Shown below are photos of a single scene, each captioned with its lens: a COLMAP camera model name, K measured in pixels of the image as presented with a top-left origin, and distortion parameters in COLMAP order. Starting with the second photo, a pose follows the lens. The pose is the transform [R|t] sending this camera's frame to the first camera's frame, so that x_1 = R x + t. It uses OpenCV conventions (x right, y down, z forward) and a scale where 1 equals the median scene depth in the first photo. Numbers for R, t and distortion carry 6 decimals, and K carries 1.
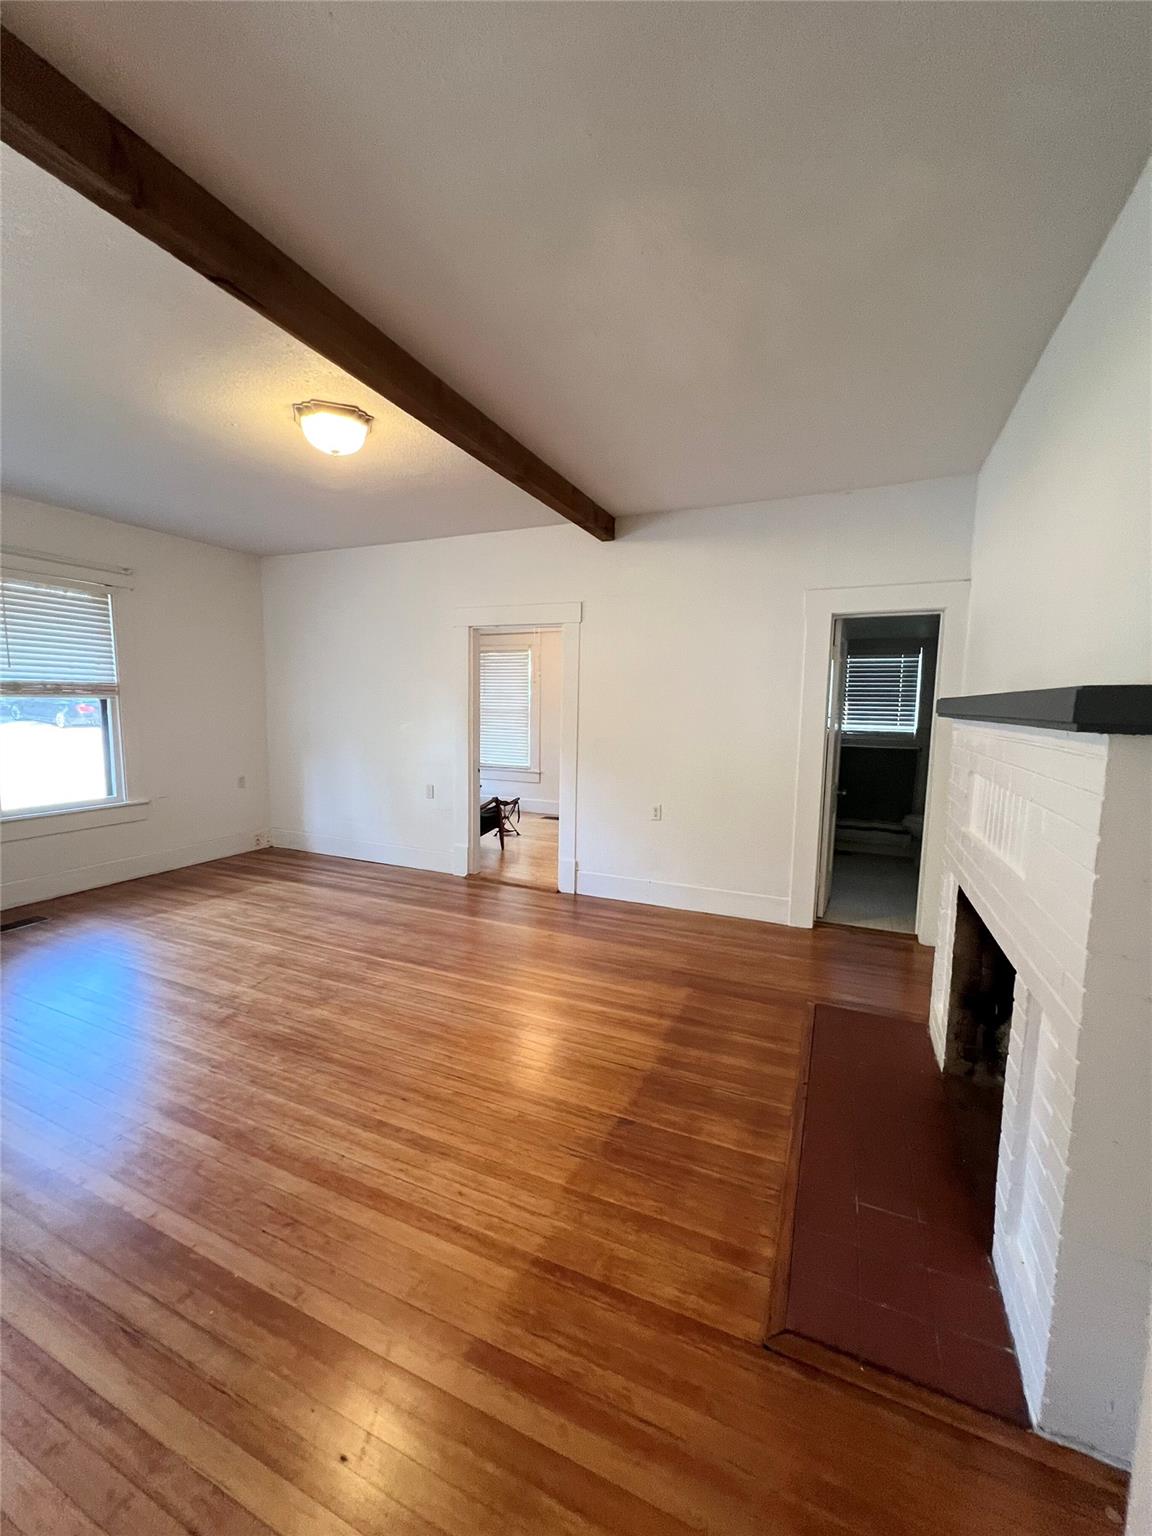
lens RADIAL K [[617.5, 0, 570.9], [0, 617.5, 768.3], [0, 0, 1]] dist [-0.000759, 0.000647]
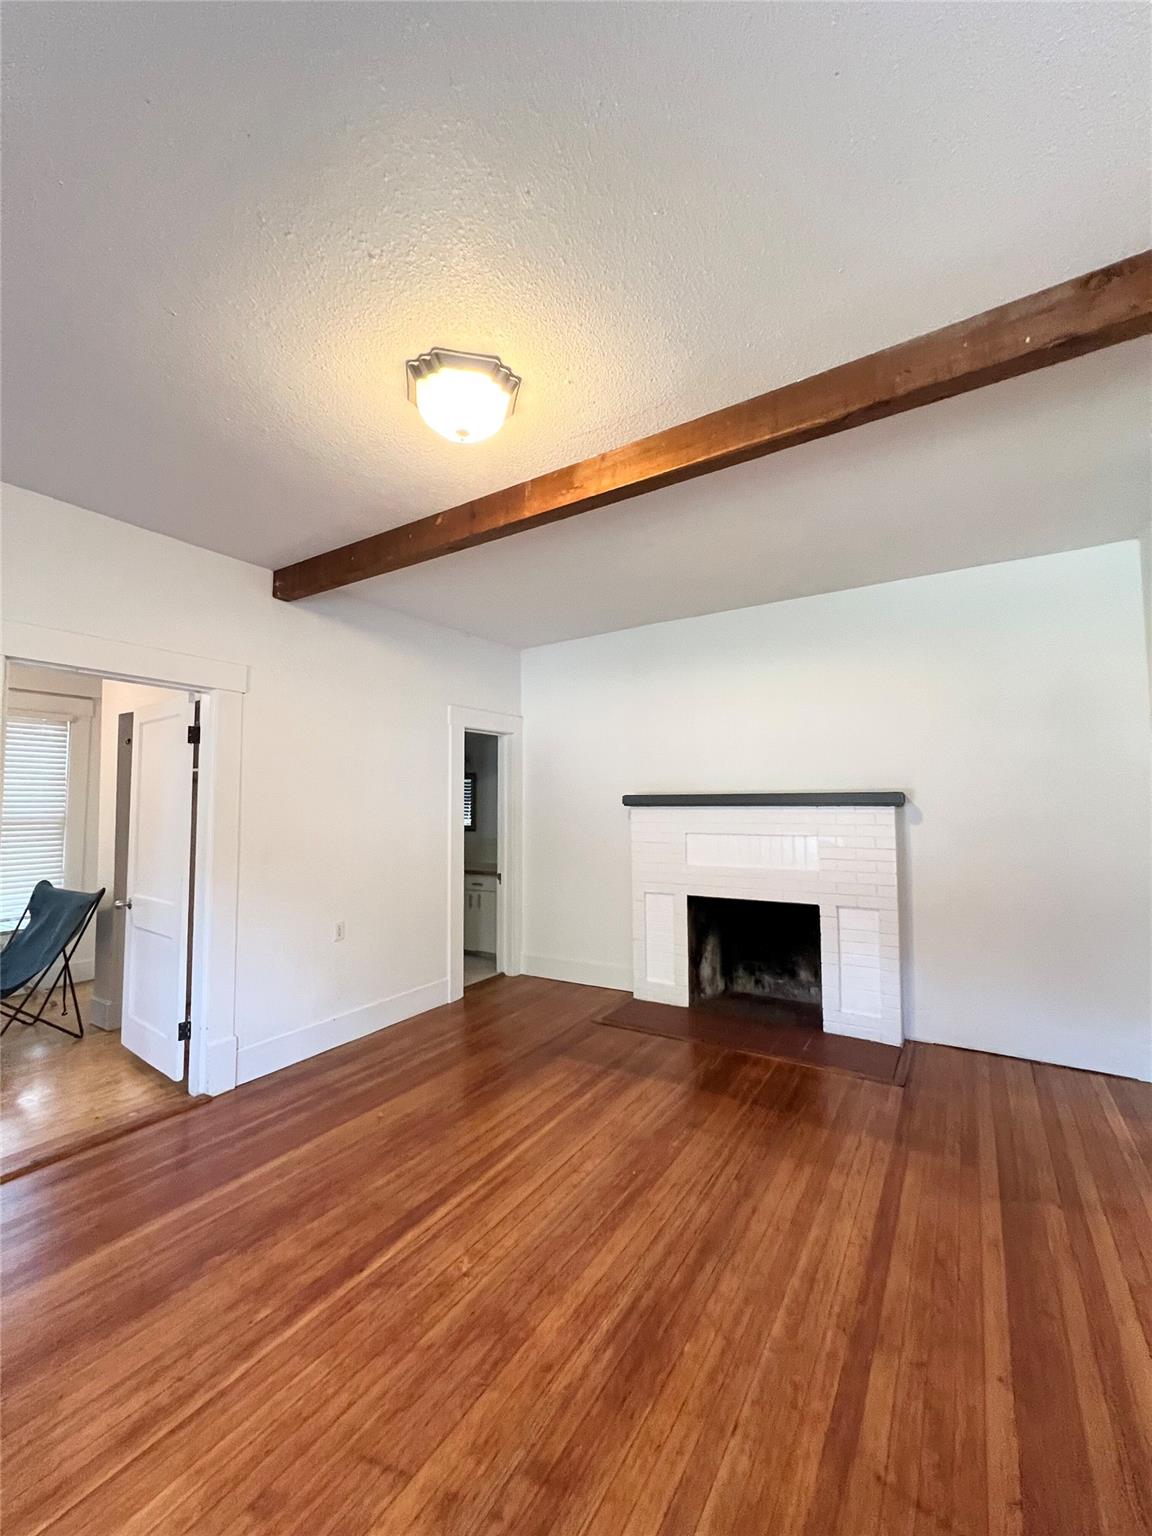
lens RADIAL K [[617.5, 0, 570.9], [0, 617.5, 768.3], [0, 0, 1]] dist [-0.000759, 0.000647]
pose [[0.148604, 0.041241, 0.988036, -0.716791], [0.112973, 0.991881, -0.058393, -0.070424], [-0.982422, 0.120299, 0.142739, 0.586370]]
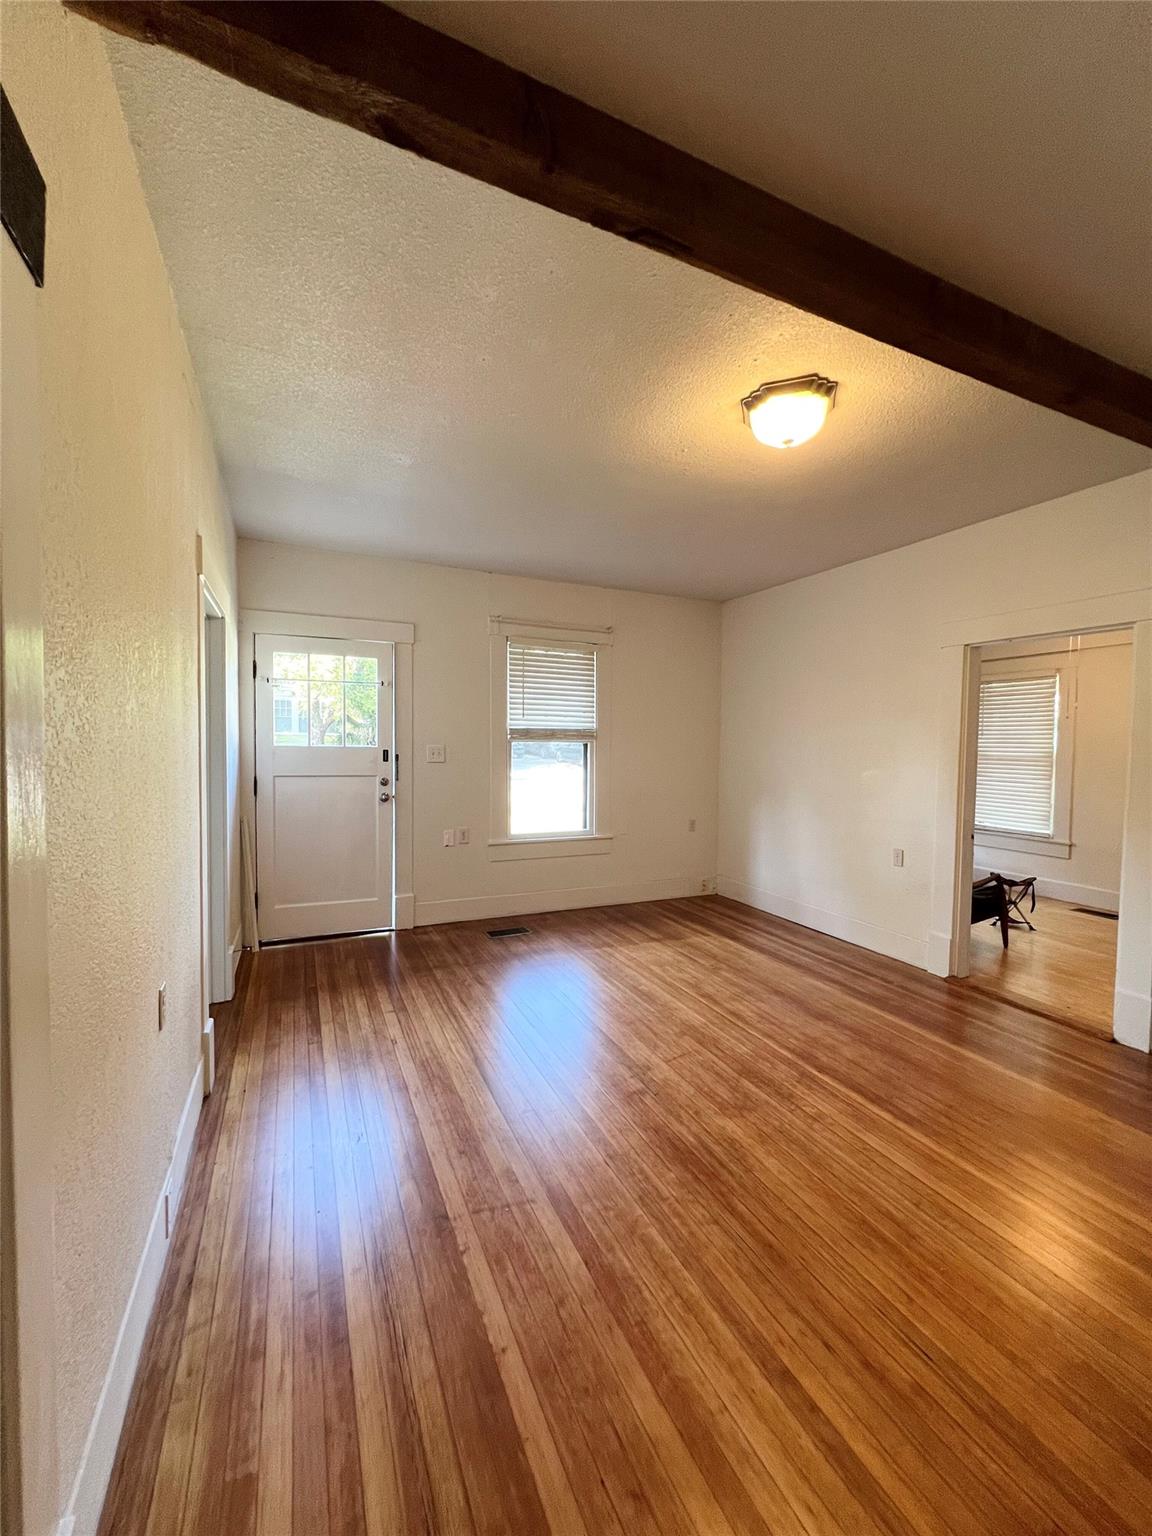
lens RADIAL K [[617.5, 0, 570.9], [0, 617.5, 768.3], [0, 0, 1]] dist [-0.000759, 0.000647]
pose [[0.751432, 0.021566, -0.659458, -0.031383], [-0.070633, 0.996352, -0.047900, -0.011359], [0.656019, 0.082573, 0.750214, 0.156493]]
